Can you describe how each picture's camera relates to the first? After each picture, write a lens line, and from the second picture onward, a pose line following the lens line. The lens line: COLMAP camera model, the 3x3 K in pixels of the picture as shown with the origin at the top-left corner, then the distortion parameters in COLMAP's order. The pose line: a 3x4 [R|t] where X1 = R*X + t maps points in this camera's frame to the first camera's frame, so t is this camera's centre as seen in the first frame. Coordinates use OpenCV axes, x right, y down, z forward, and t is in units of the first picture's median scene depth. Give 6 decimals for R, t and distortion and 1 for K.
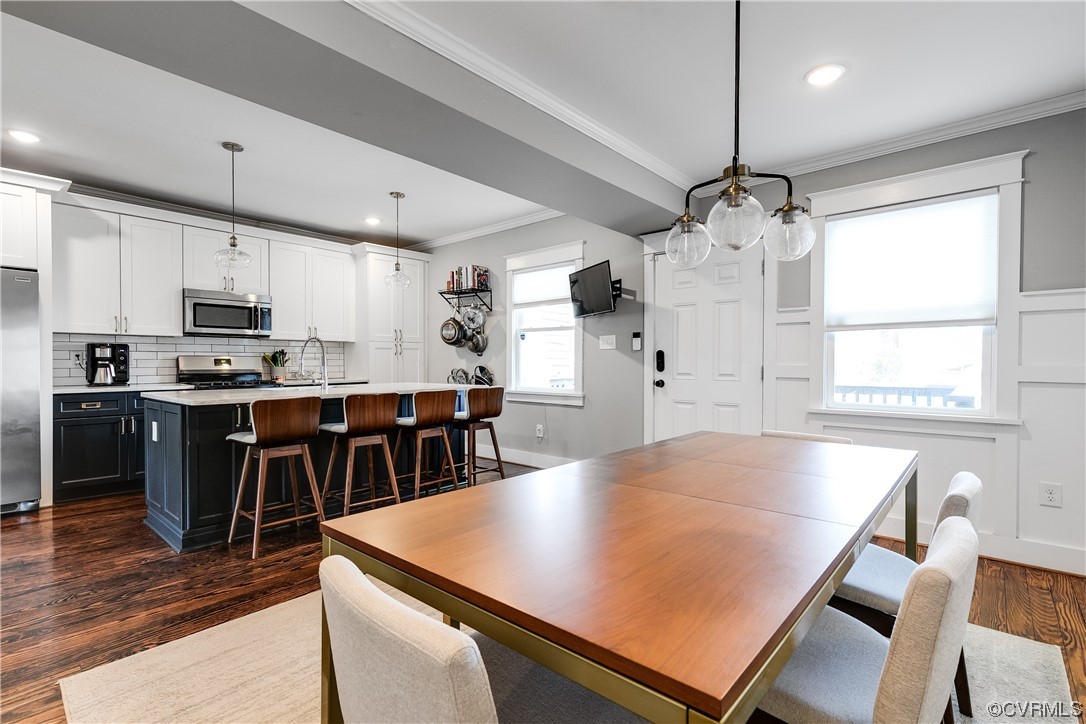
lens RADIAL K [[501.4, 0, 543.0], [0, 501.4, 362.0], [0, 0, 1]] dist [0.003394, 0.000515]
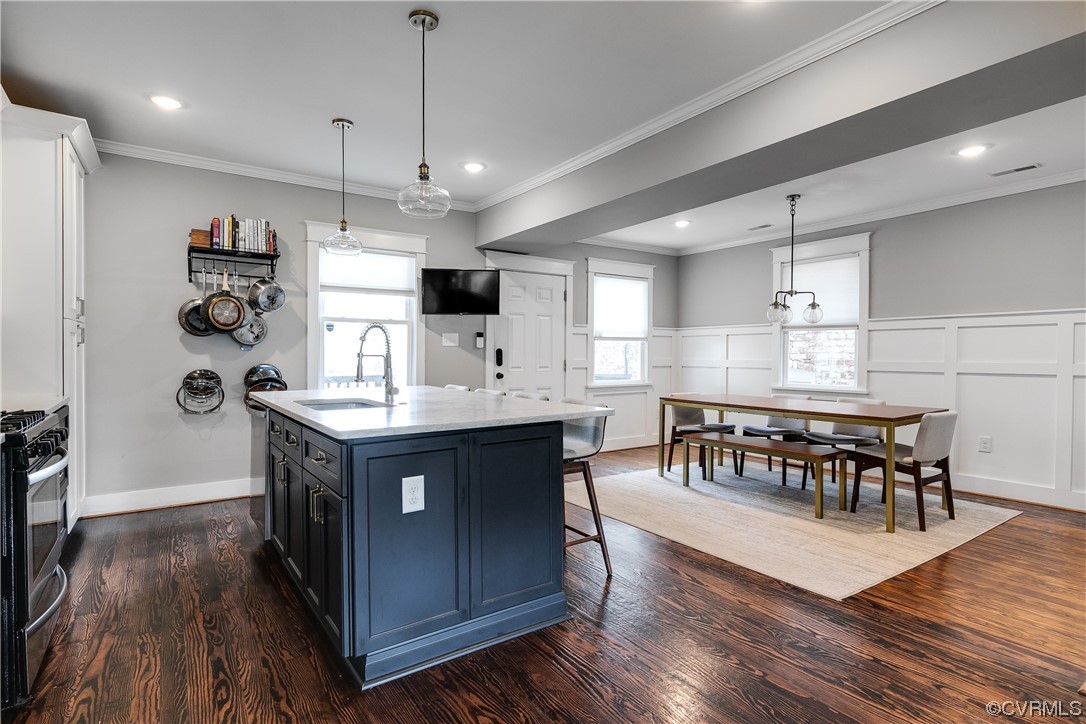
lens RADIAL K [[551.0, 0, 543.0], [0, 551.0, 362.0], [0, 0, 1]] dist [-0.001324, -0.000157]
pose [[0.237827, -0.013318, 0.971216, -1.019372], [-0.002222, 0.999896, 0.014255, -0.009699], [-0.971305, -0.005548, 0.237772, 0.563579]]
